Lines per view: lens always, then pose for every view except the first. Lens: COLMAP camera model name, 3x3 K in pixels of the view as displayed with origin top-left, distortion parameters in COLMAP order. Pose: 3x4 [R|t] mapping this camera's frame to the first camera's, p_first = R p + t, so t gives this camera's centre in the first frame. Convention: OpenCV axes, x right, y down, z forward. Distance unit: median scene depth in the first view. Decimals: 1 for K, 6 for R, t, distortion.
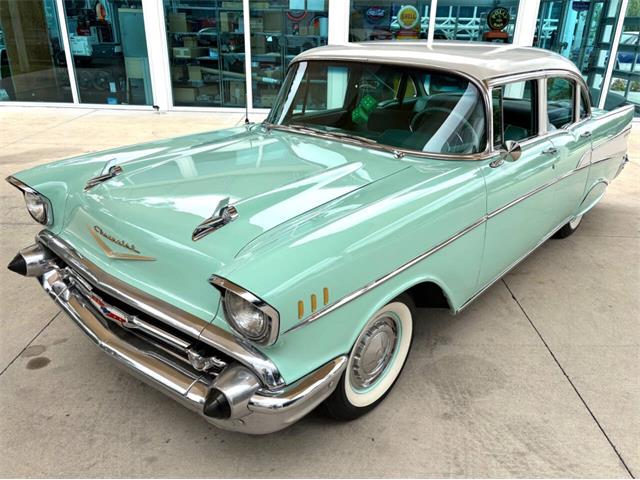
lens RADIAL K [[495.4, 0, 326.6], [0, 495.4, 250.4], [0, 0, 1]] dist [0.021896, -0.000005]
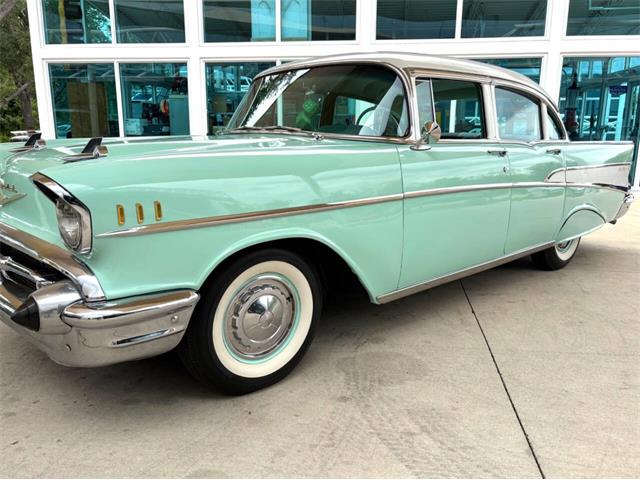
lens RADIAL K [[498.7, 0, 320.0], [0, 498.7, 240.0], [0, 0, 1]] dist [0.013031, 0.006975]
pose [[0.992644, 0.011676, -0.120505, 0.268845], [-0.035623, 0.979445, -0.198540, 0.206049], [0.115710, 0.201372, 0.972656, 0.058708]]
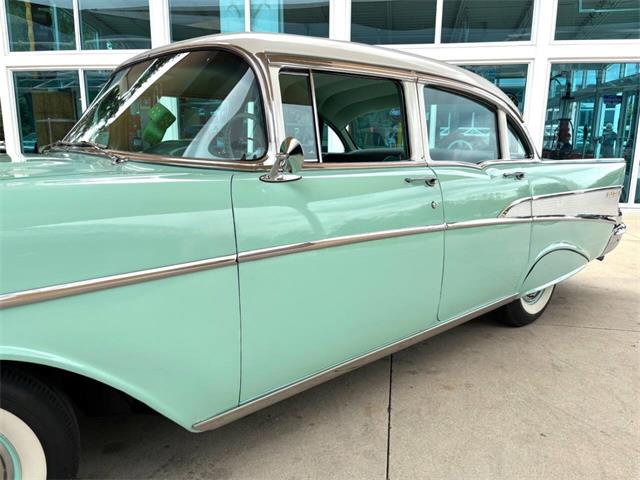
lens RADIAL K [[487.1, 0, 311.6], [0, 487.1, 244.0], [0, 0, 1]] dist [0.010427, 0.005306]
pose [[0.990318, 0.016602, -0.137823, 0.471283], [-0.044808, 0.977911, -0.204164, 0.026747], [0.131389, 0.208363, 0.969186, 0.440451]]
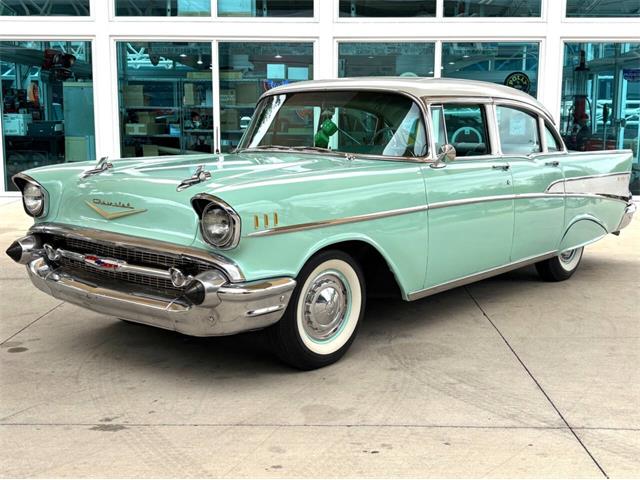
lens RADIAL K [[731.8, 0, 320.0], [0, 731.8, 240.0], [0, 0, 1]] dist [0.159061, -0.489973]
pose [[0.999844, -0.016117, -0.007190, 0.083546], [0.013773, 0.967337, -0.253120, 0.412701], [0.011034, 0.252982, 0.967408, -0.587076]]
